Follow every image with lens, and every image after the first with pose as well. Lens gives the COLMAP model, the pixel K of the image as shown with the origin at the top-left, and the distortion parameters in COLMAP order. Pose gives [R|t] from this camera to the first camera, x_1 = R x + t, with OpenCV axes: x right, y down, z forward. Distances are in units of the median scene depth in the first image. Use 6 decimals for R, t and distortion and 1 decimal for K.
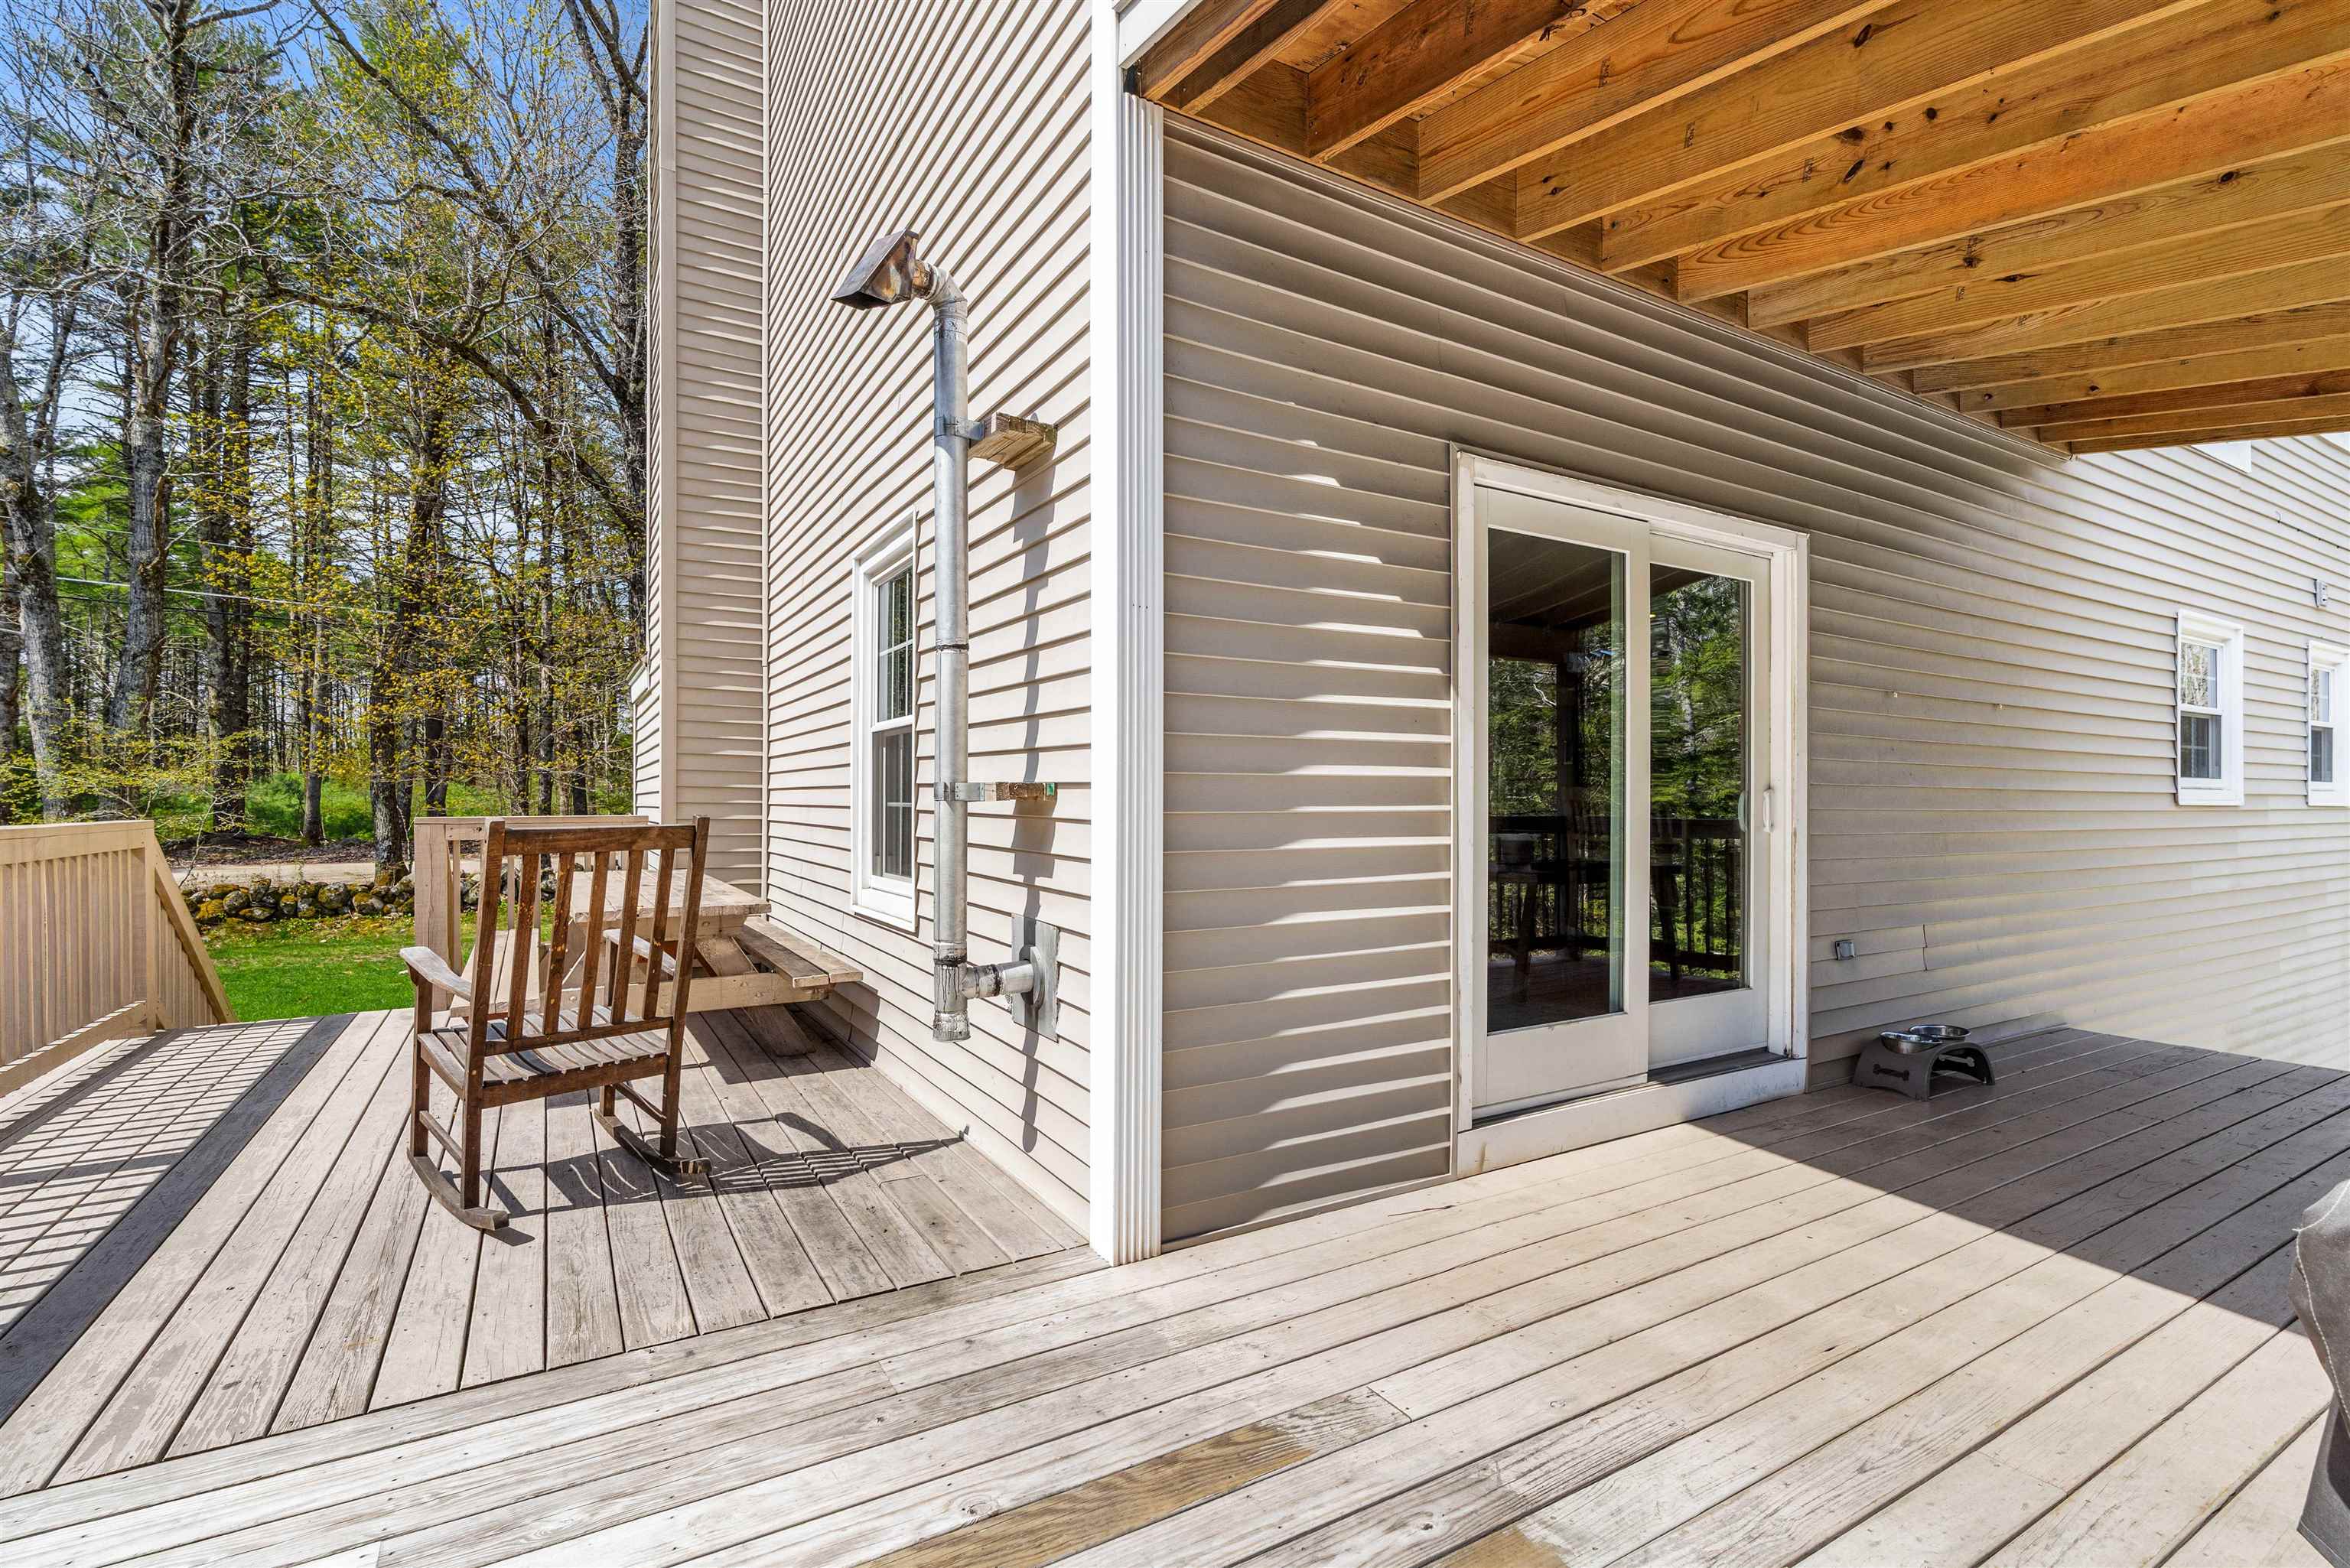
lens RADIAL K [[1069.7, 0, 1175.0], [0, 1069.7, 784.0], [0, 0, 1]] dist [-0.002744, 0.000580]
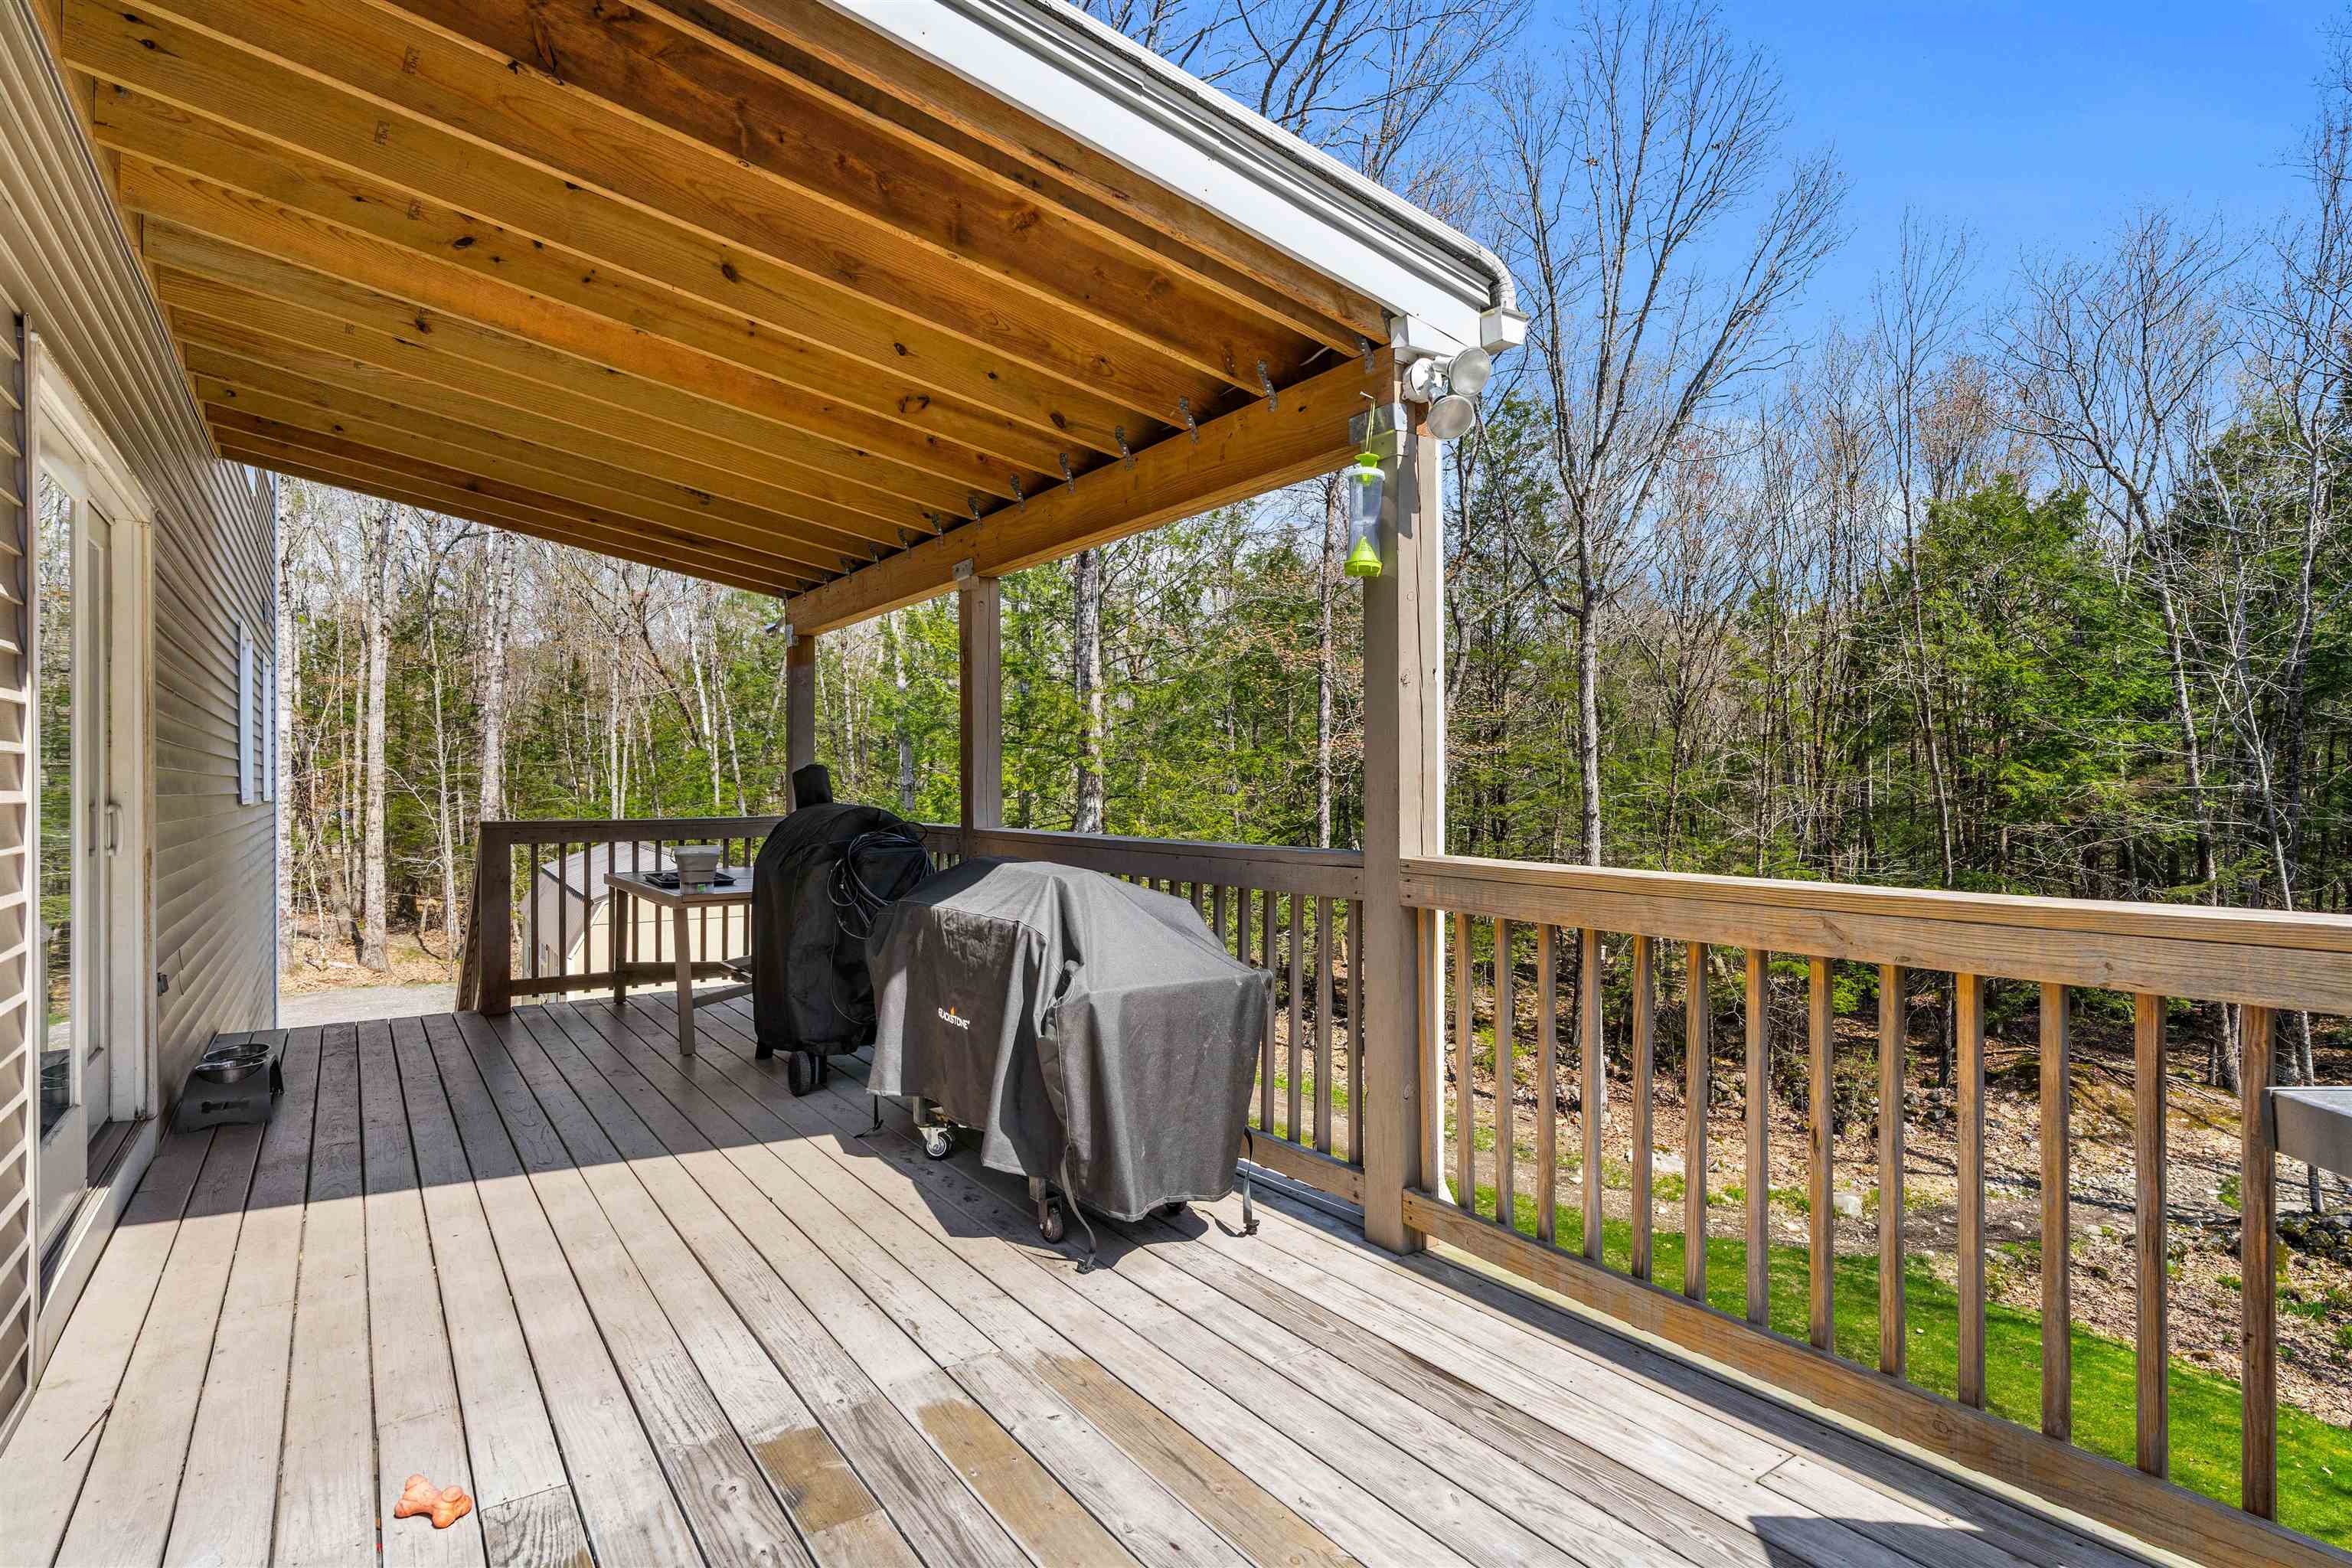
lens RADIAL K [[1177.2, 0, 1176.0], [0, 1177.2, 784.0], [0, 0, 1]] dist [-0.002974, -0.000510]
pose [[-0.078665, -0.004314, 0.996892, -0.595637], [-0.001855, 0.999990, 0.004181, -0.023600], [-0.996899, -0.001520, -0.078672, 0.378008]]
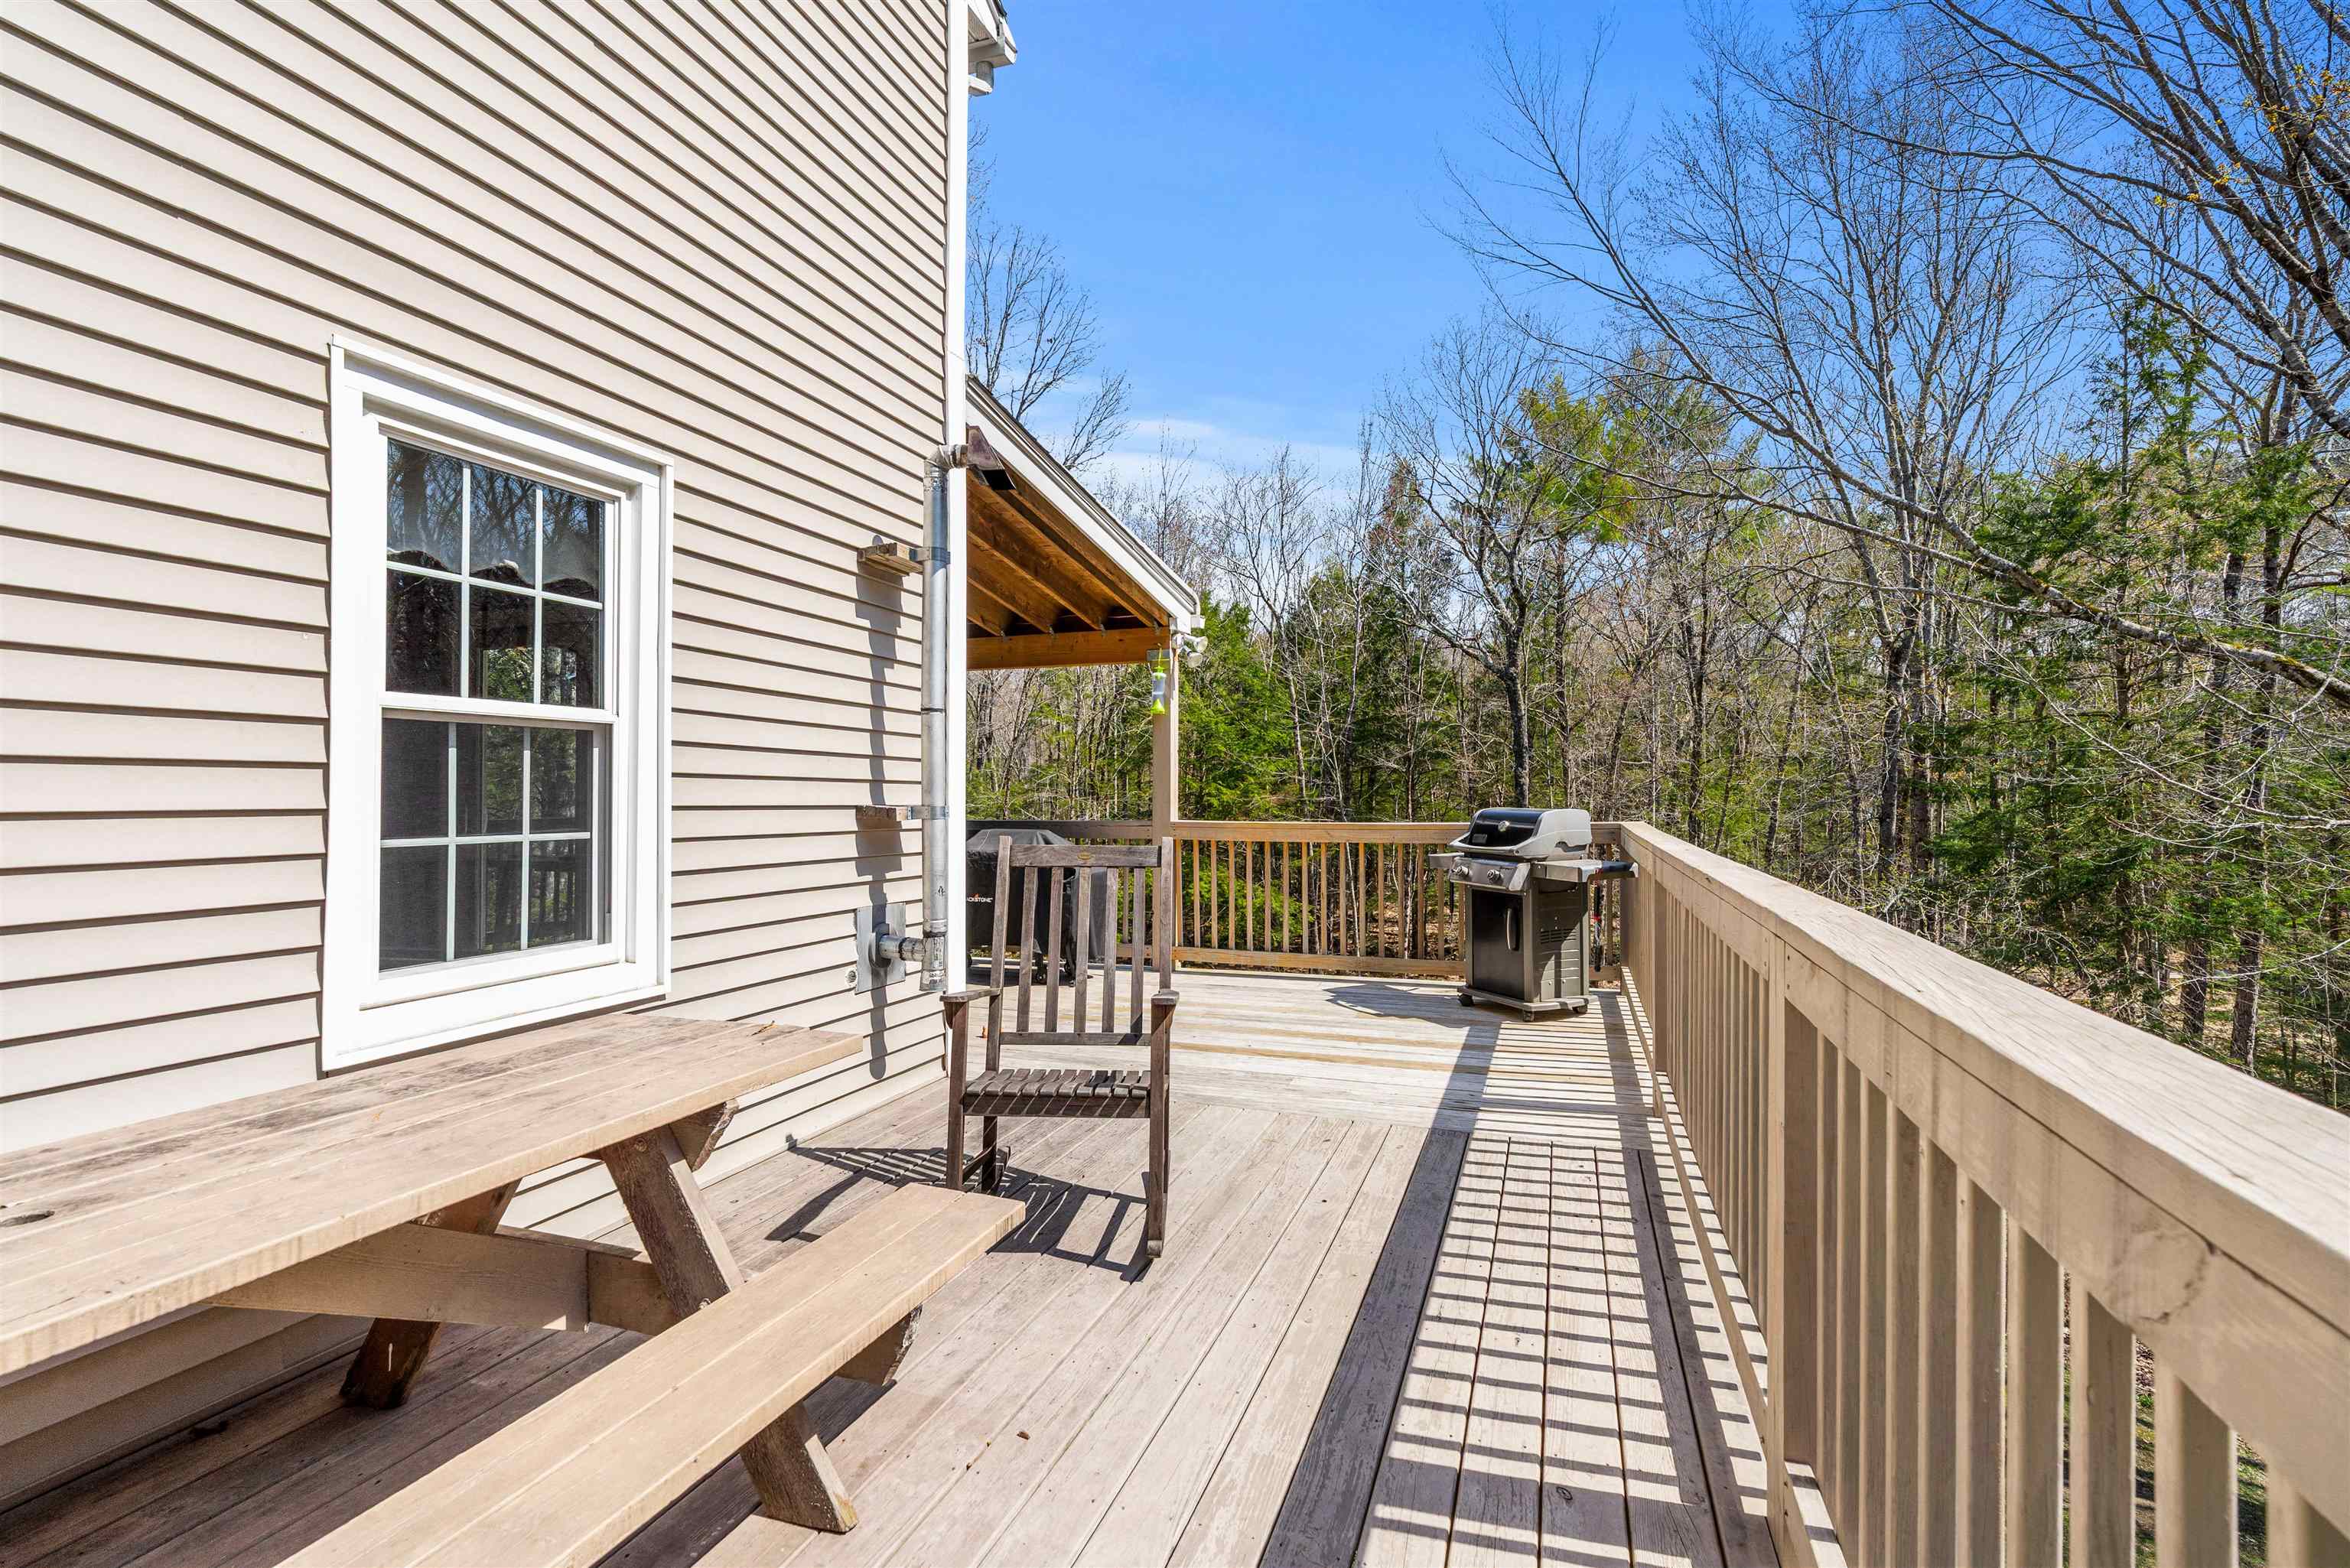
lens RADIAL K [[1069.7, 0, 1175.0], [0, 1069.7, 784.0], [0, 0, 1]] dist [-0.002744, 0.000580]
pose [[-0.639148, 0.005341, 0.769065, -1.443035], [-0.004286, 0.999936, -0.010506, -0.016343], [-0.769072, -0.010011, -0.639084, 1.608094]]
